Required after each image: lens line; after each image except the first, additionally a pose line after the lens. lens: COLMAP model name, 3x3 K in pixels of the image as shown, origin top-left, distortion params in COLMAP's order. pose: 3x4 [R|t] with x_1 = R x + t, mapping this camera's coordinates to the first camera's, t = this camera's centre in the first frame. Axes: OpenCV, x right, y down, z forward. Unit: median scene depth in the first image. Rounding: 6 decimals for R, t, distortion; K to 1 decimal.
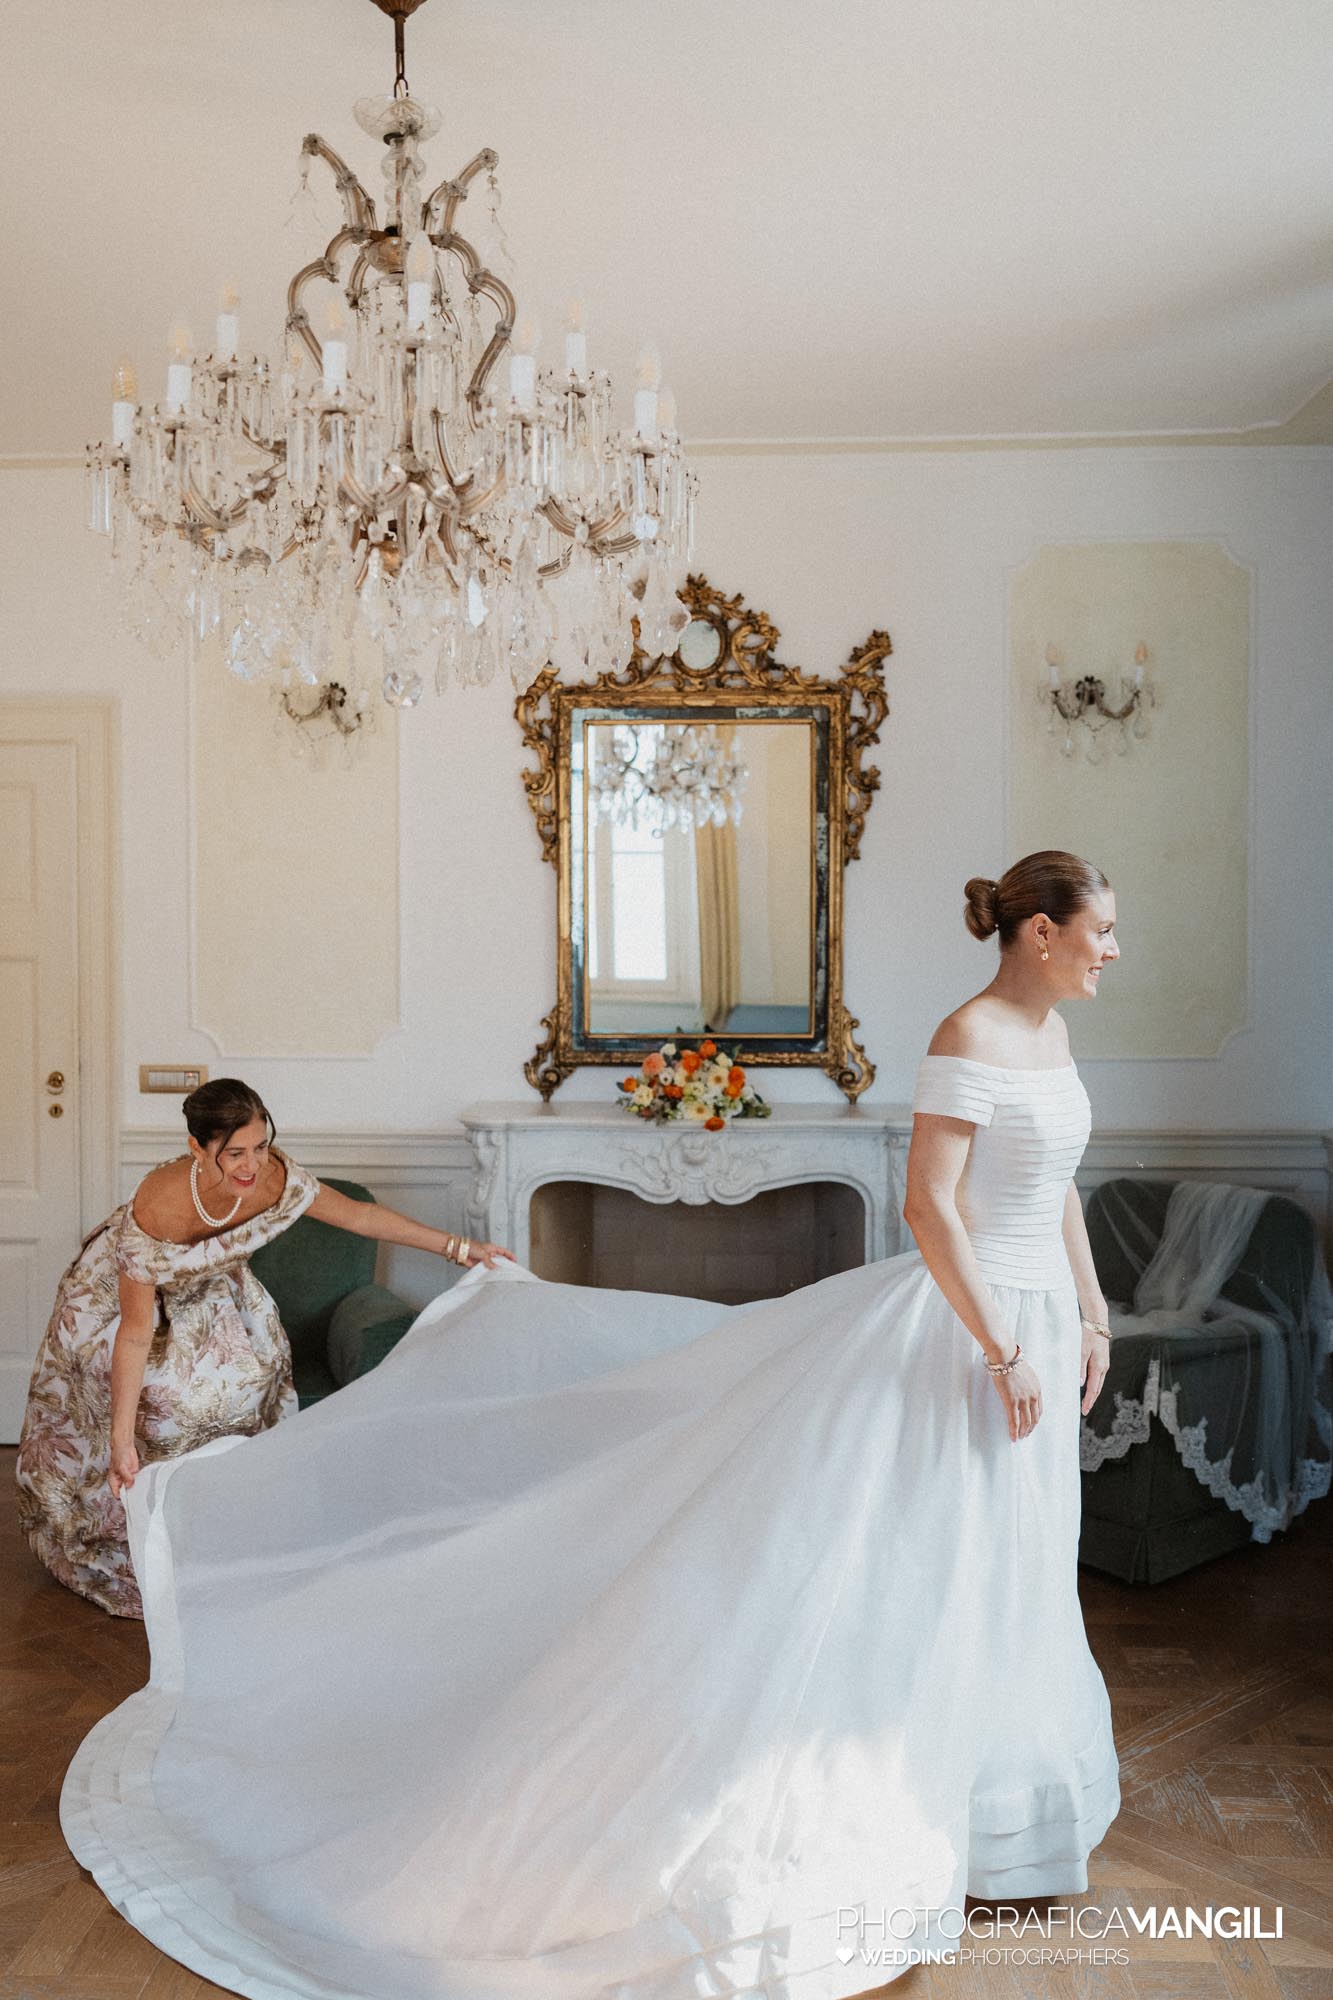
lens RADIAL K [[1902.6, 0, 684.1], [0, 1902.6, 949.5], [0, 0, 1]] dist [0.035265, 0.000000]
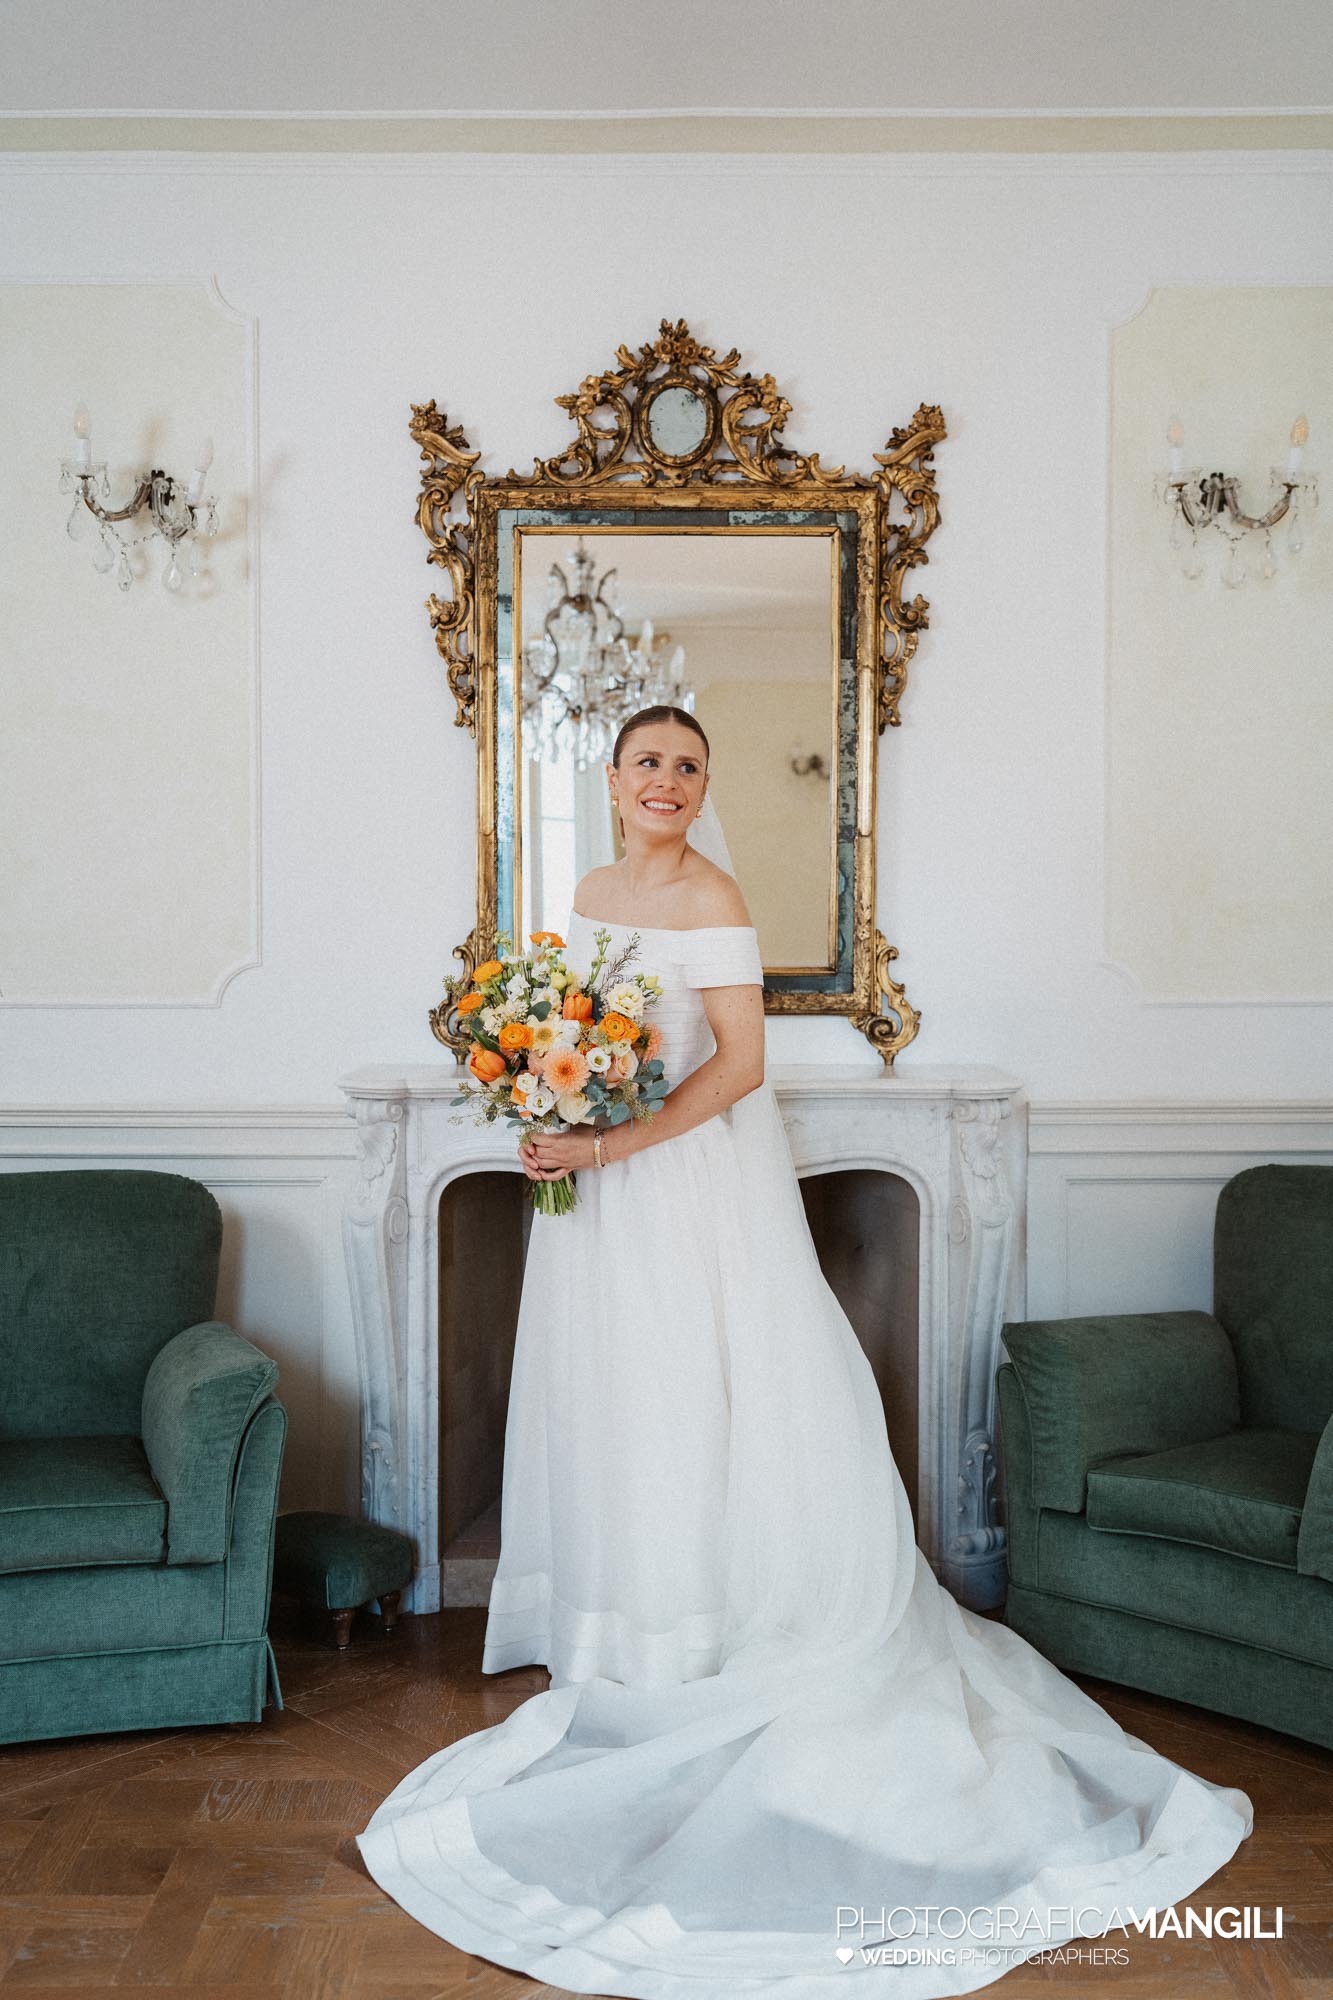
lens RADIAL K [[1902.6, 0, 693.1], [0, 1902.6, 999.8], [0, 0, 1]] dist [0.035265, 0.000000]
pose [[0.997631, 0.000107, 0.068797, -0.035514], [-0.001041, 0.999908, 0.013544, 0.046787], [-0.068789, -0.013583, 0.997539, 0.284445]]
